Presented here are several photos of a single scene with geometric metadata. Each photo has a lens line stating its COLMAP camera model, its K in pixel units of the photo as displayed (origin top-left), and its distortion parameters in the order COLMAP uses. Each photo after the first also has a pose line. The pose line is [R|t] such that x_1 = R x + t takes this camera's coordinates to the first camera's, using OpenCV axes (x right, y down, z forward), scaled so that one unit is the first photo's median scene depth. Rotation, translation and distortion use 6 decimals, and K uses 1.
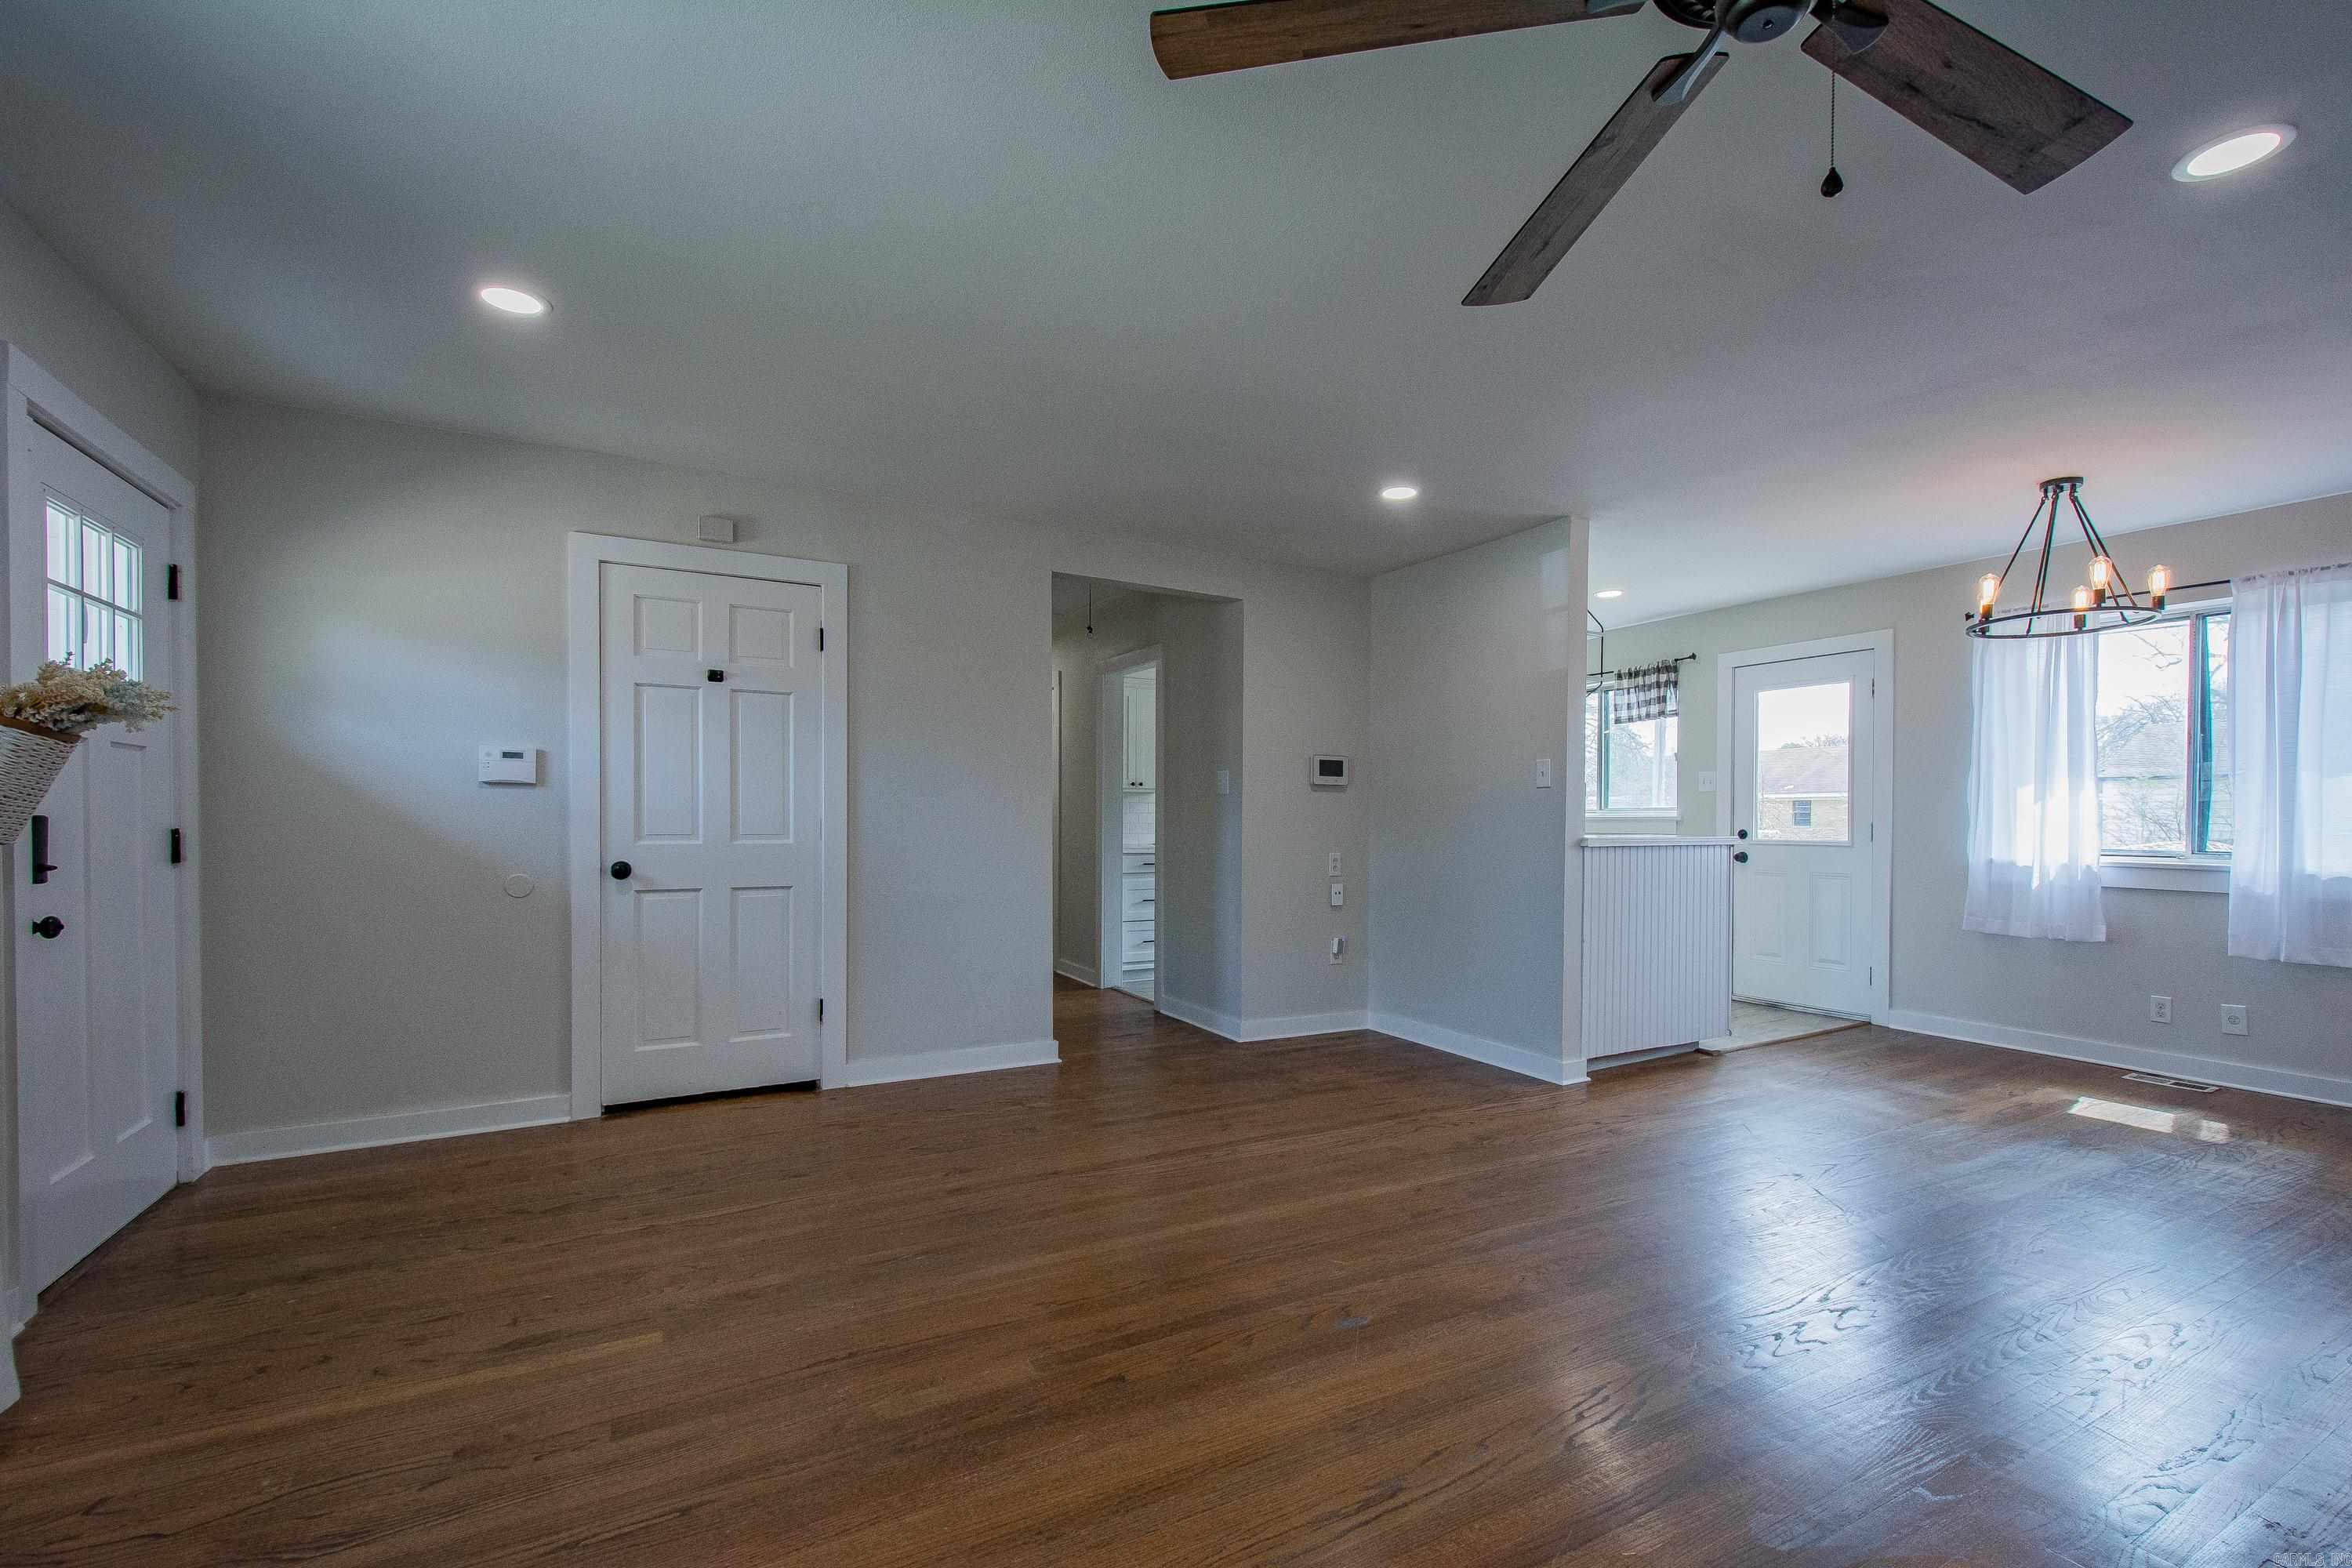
lens RADIAL K [[1024.3, 0, 1209.0], [0, 1024.3, 822.6], [0, 0, 1]] dist [0.026185, -0.014888]
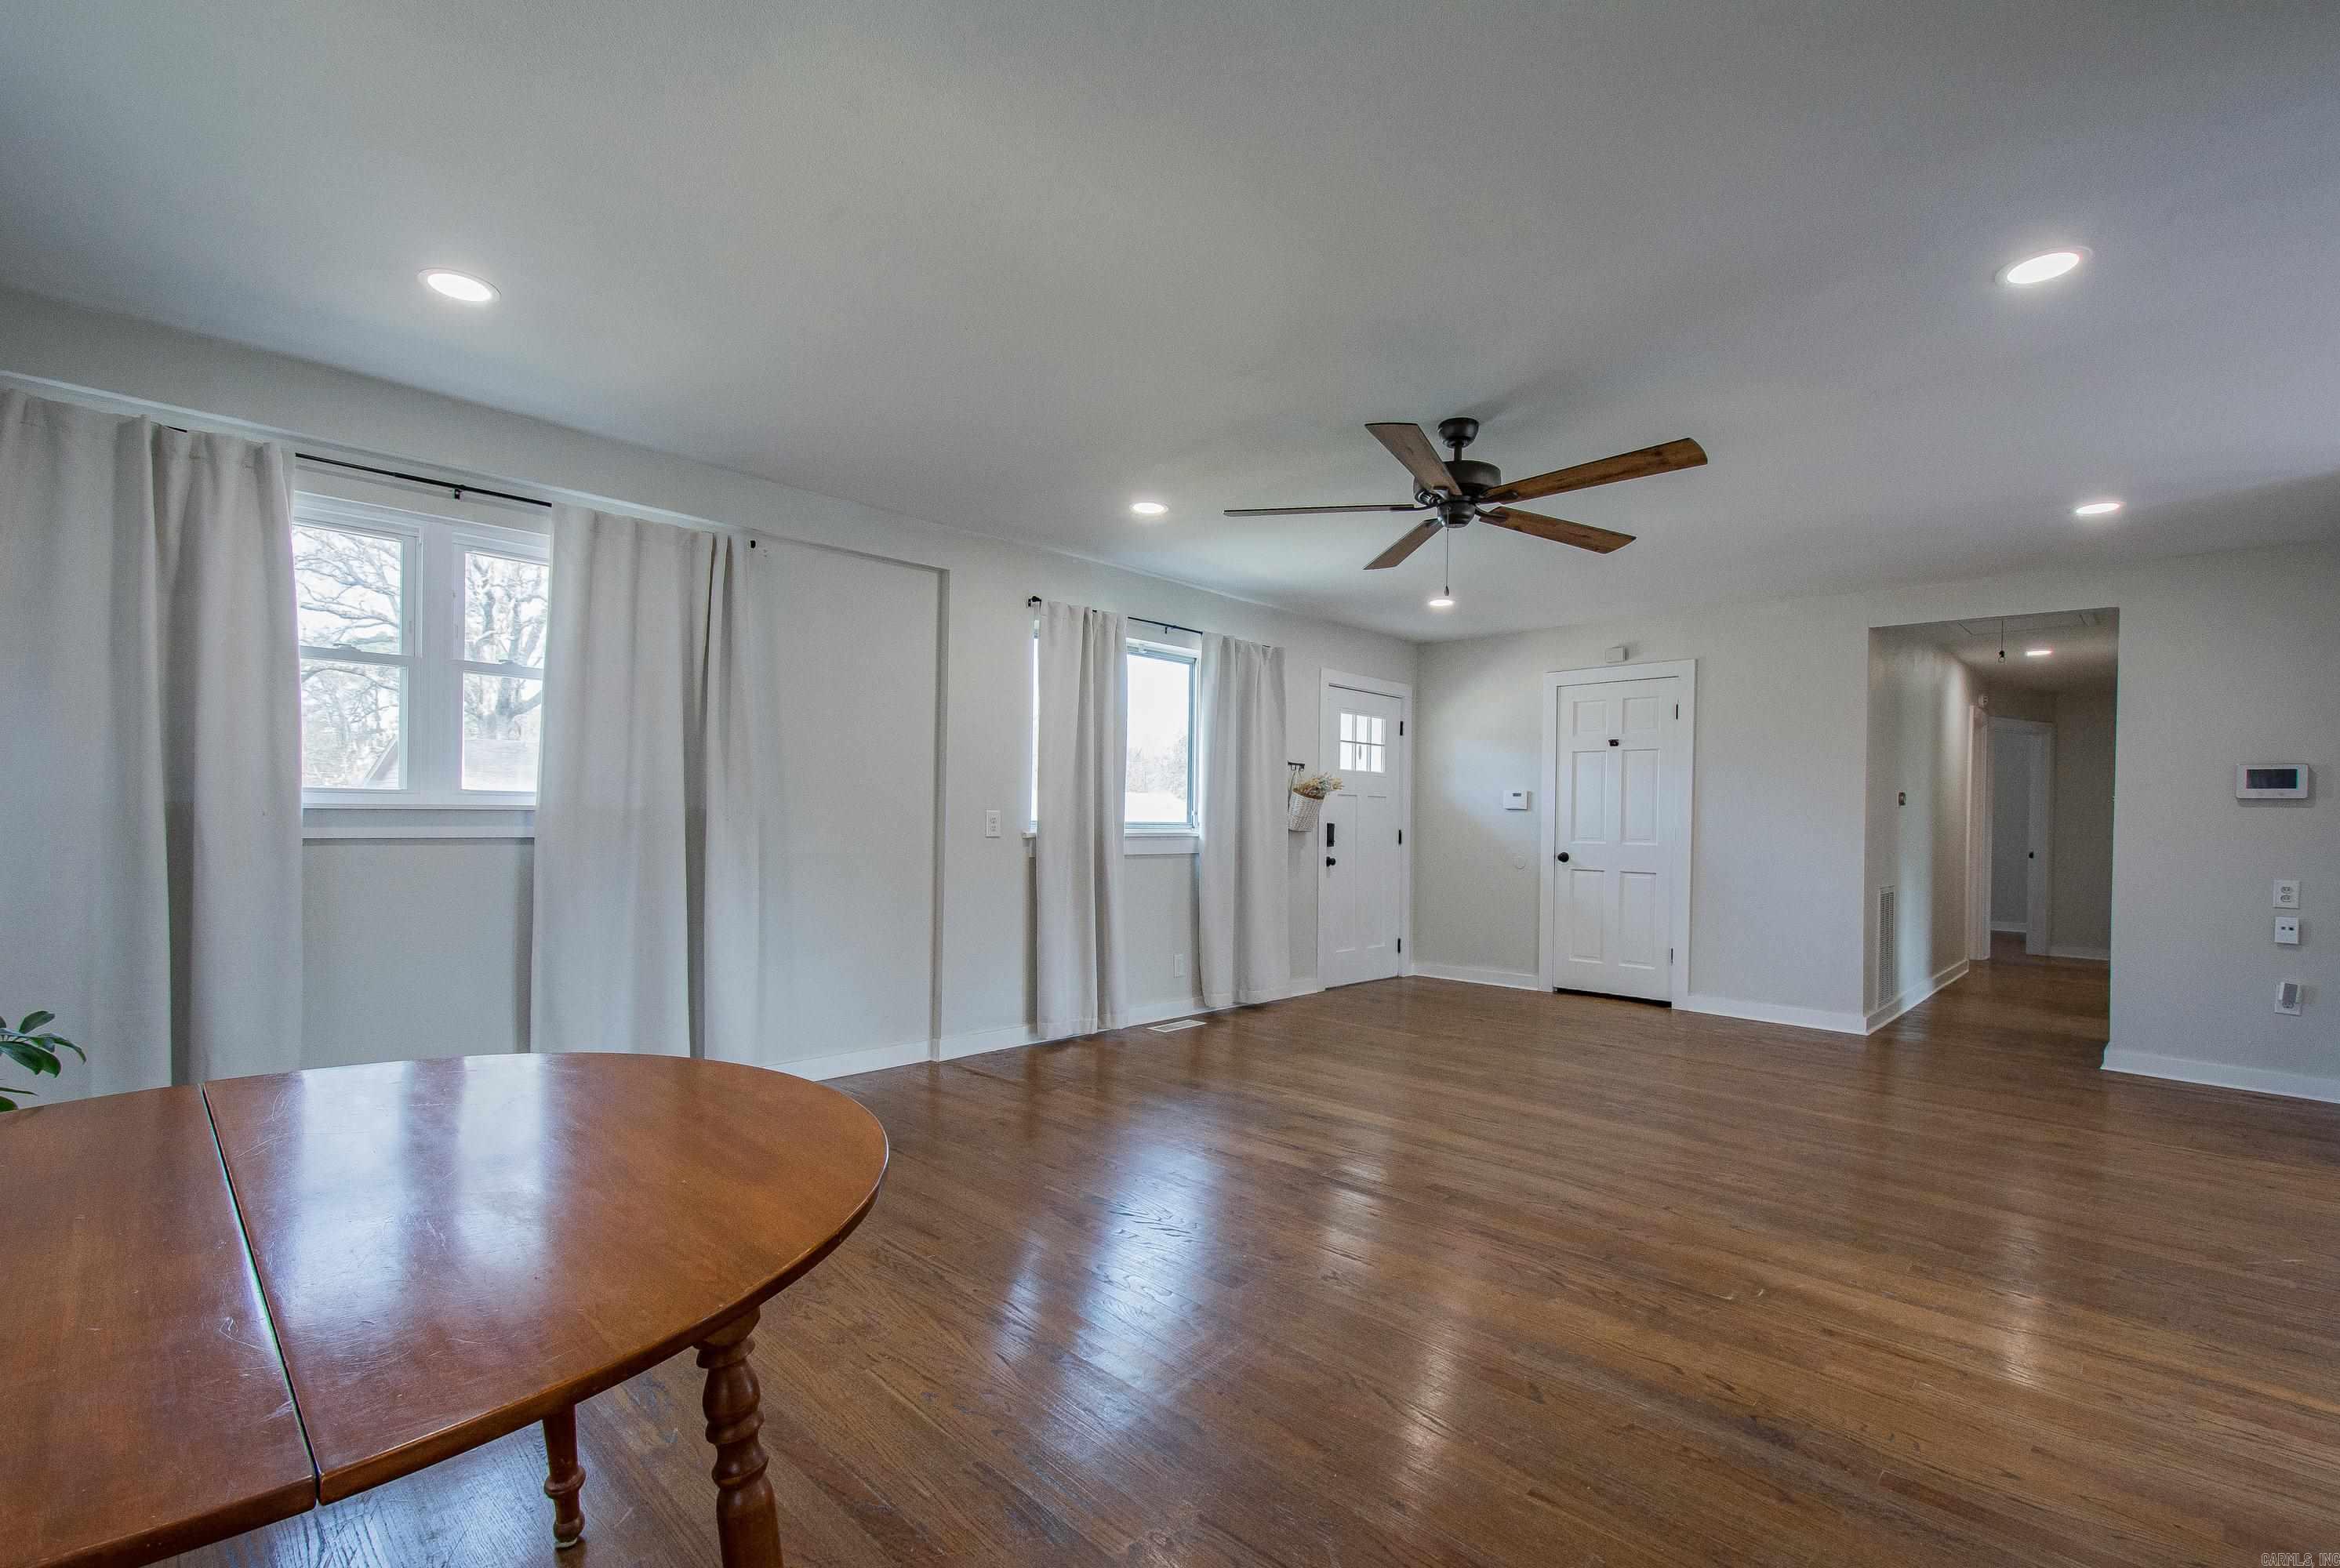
lens RADIAL K [[1038.6, 0, 1206.9], [0, 1038.6, 824.4], [0, 0, 1]] dist [0.013869, -0.000477]
pose [[0.298315, 0.003585, -0.954461, 0.780666], [-0.021407, 0.999767, -0.002935, 0.006507], [0.954228, 0.021307, 0.298322, -0.103407]]
